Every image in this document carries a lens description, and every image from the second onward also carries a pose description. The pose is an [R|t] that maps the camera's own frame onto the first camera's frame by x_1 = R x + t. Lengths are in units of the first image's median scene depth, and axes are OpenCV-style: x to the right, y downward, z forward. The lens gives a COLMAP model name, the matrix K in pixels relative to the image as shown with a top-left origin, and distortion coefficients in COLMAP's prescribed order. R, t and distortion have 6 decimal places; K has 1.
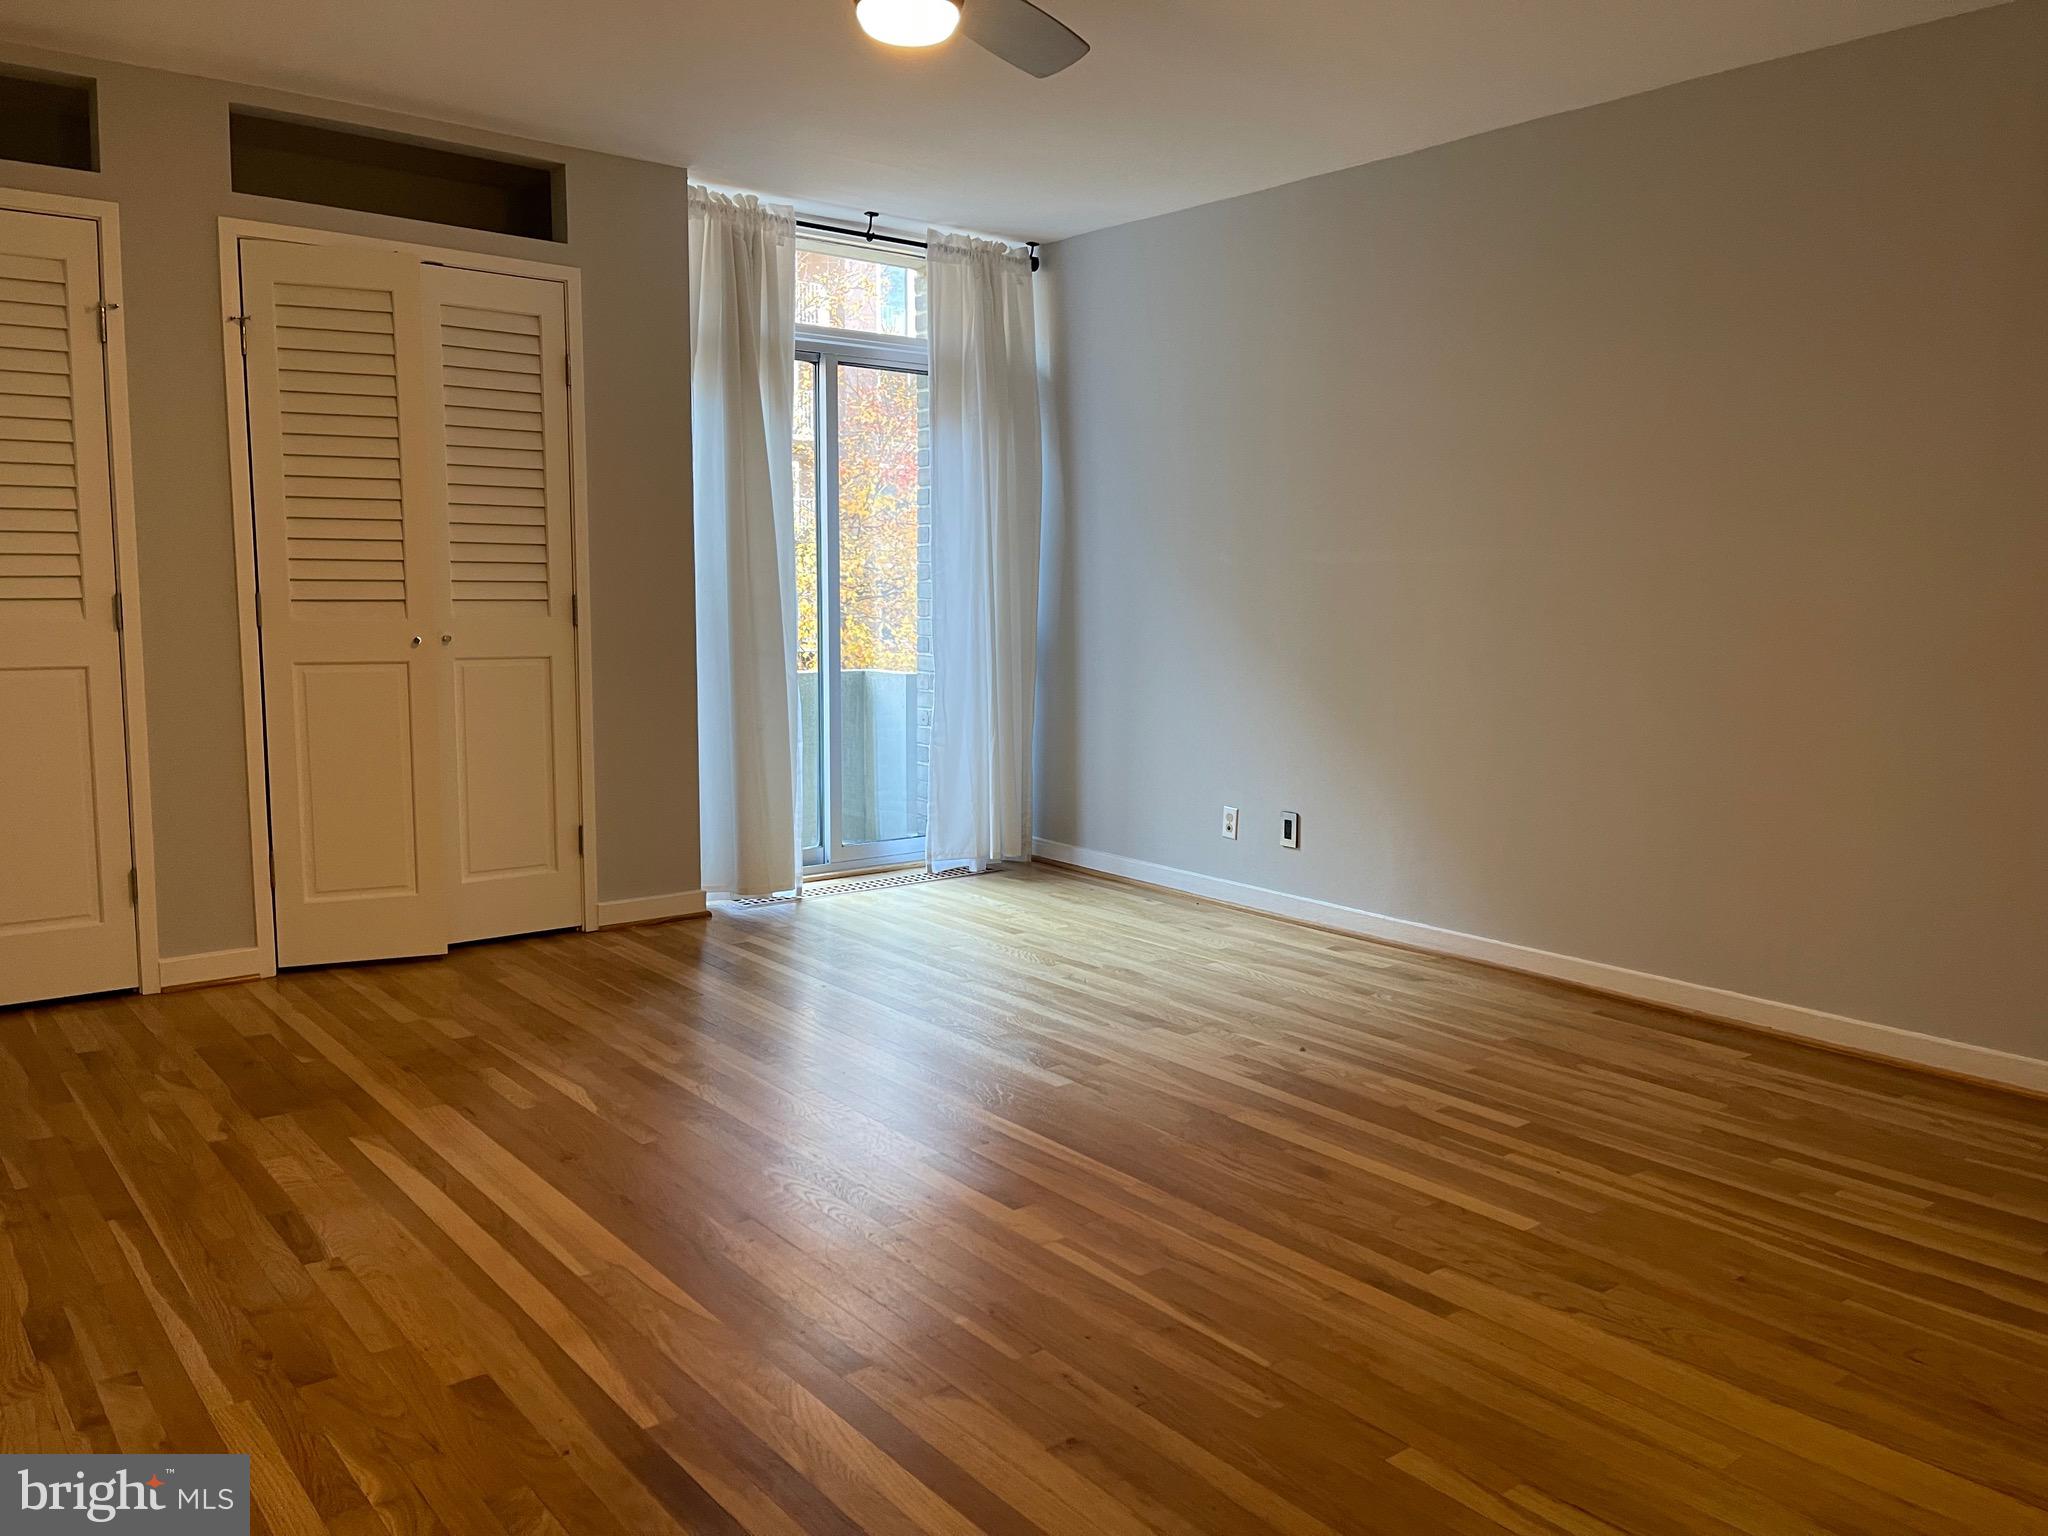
lens RADIAL K [[1565.5, 0, 1004.4], [0, 1565.5, 771.7], [0, 0, 1]] dist [0.094222, -0.136962]
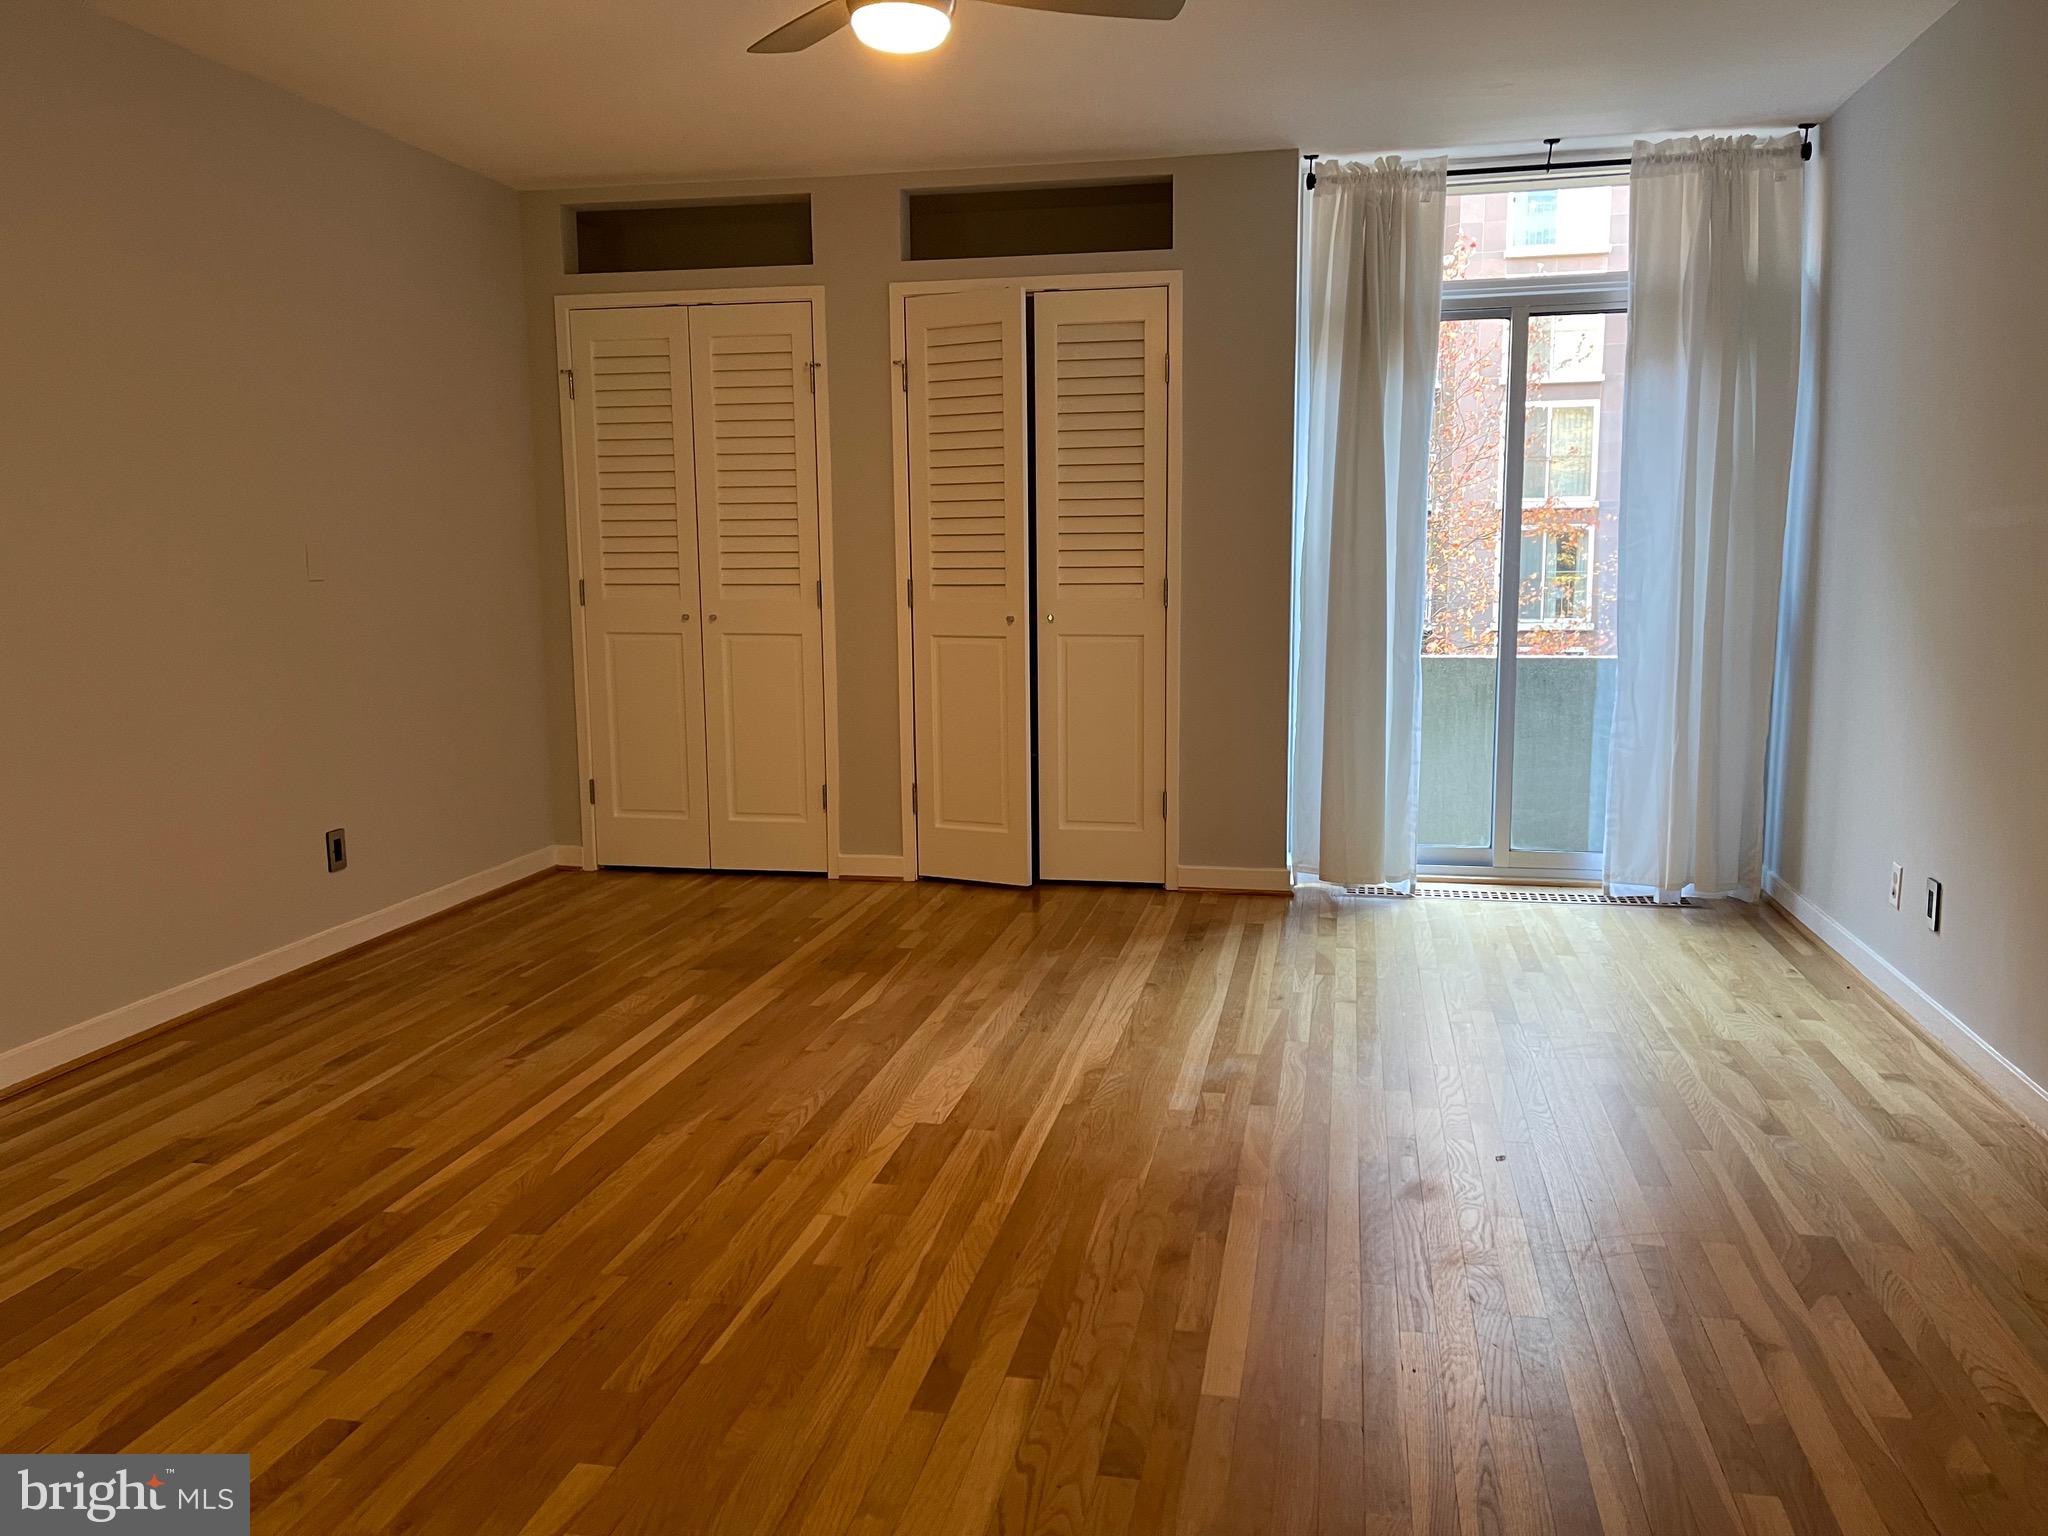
lens RADIAL K [[1549.9, 0, 1024.0], [0, 1549.9, 768.0], [0, 0, 1]] dist [0.078850, -0.103634]
pose [[0.634683, 0.091585, -0.767326, 0.547661], [-0.078239, 0.995466, 0.054101, -0.036010], [0.768801, 0.025698, 0.638971, 0.279043]]
